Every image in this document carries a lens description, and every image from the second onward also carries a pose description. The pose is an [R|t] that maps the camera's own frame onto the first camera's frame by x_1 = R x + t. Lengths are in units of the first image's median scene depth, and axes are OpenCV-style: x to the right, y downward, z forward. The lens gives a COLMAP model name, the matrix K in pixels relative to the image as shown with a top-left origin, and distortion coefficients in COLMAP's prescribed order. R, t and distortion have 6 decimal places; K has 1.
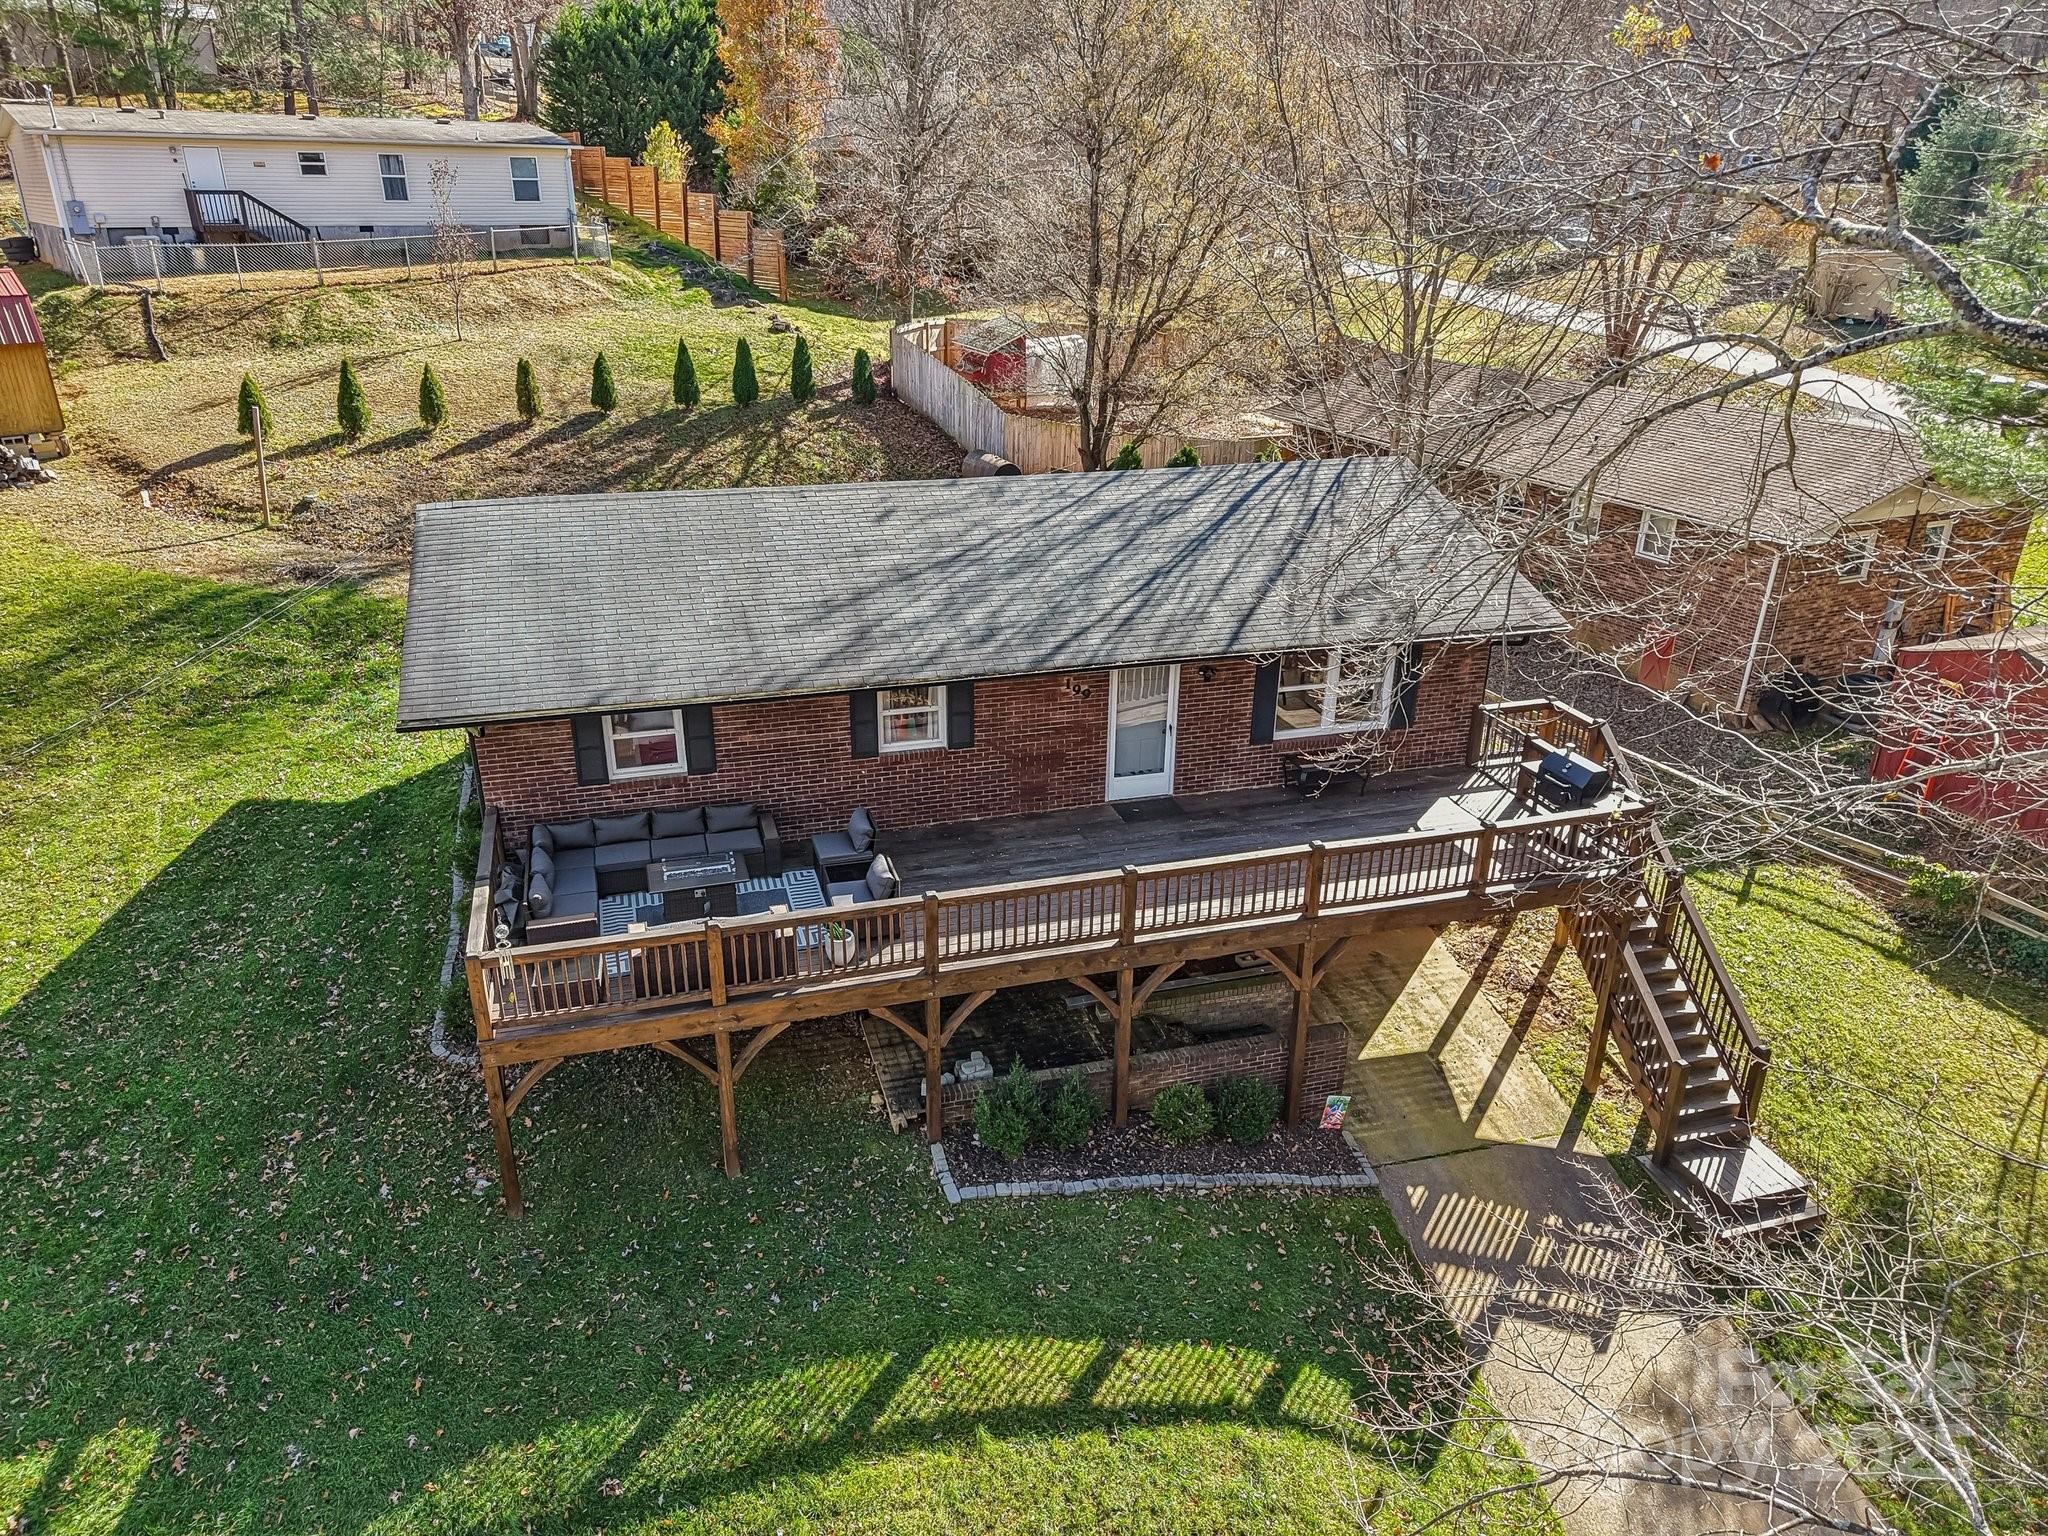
lens RADIAL K [[1378.7, 0, 1000.6], [0, 1378.7, 771.1], [0, 0, 1]] dist [0.024342, -0.028043]
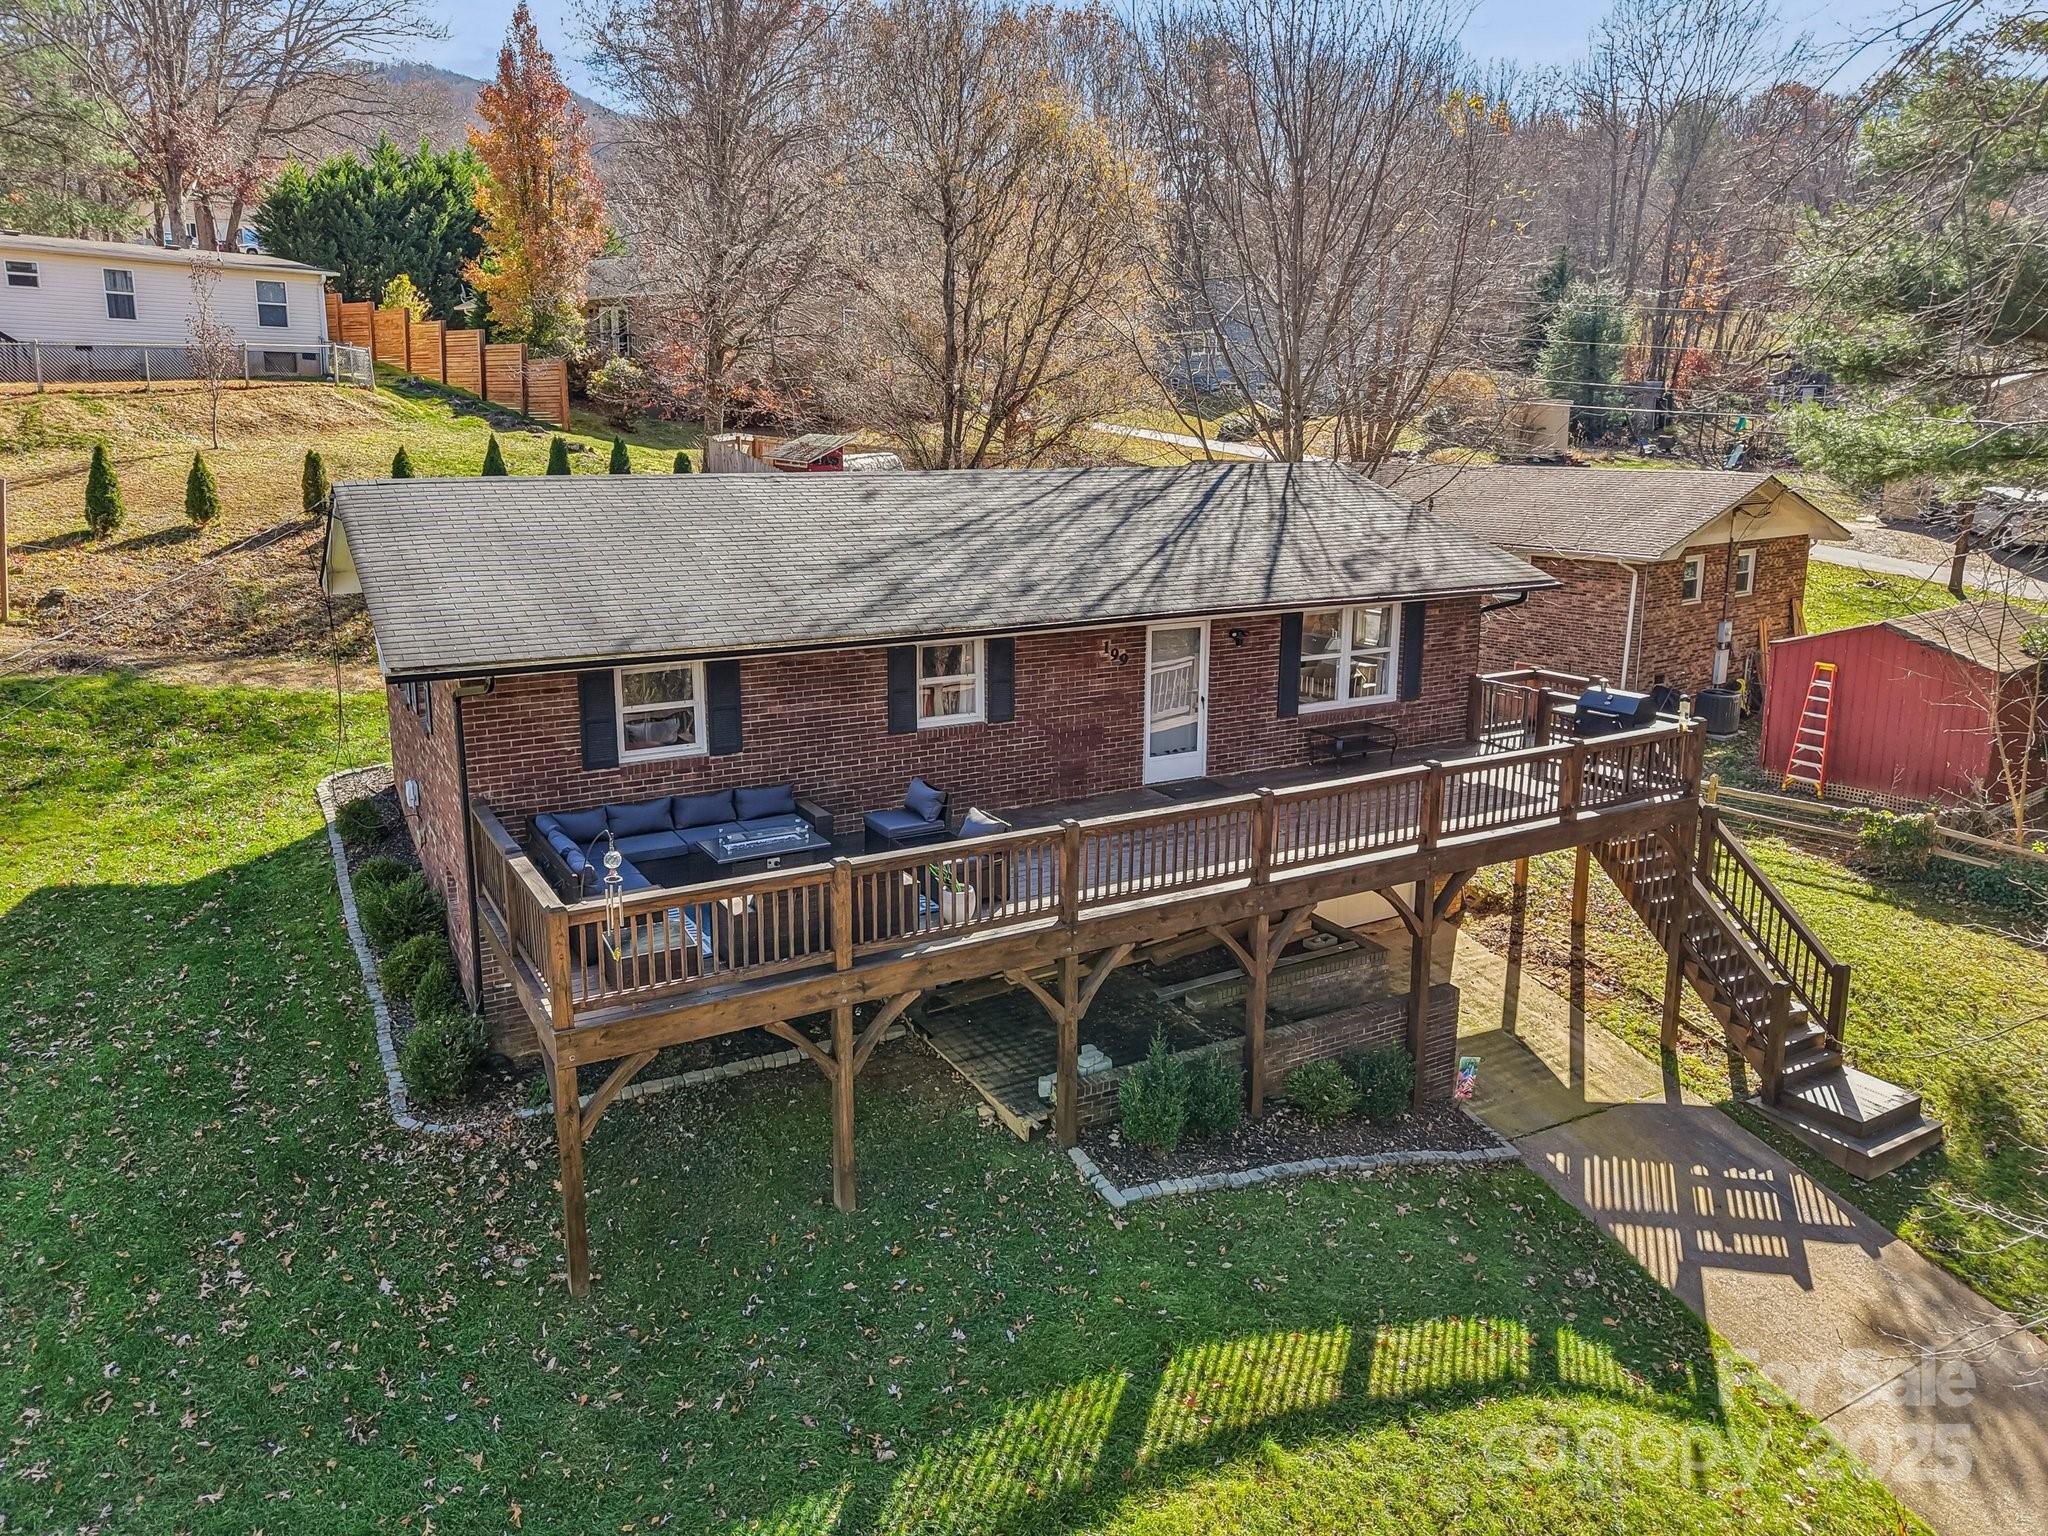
lens RADIAL K [[1422.7, 0, 1017.1], [0, 1422.7, 690.3], [0, 0, 1]] dist [0.010044, -0.006274]
pose [[0.971459, -0.052123, 0.231411, -0.234907], [0.100112, 0.974509, -0.200771, 0.152207], [-0.215048, 0.218208, 0.951914, 0.119767]]
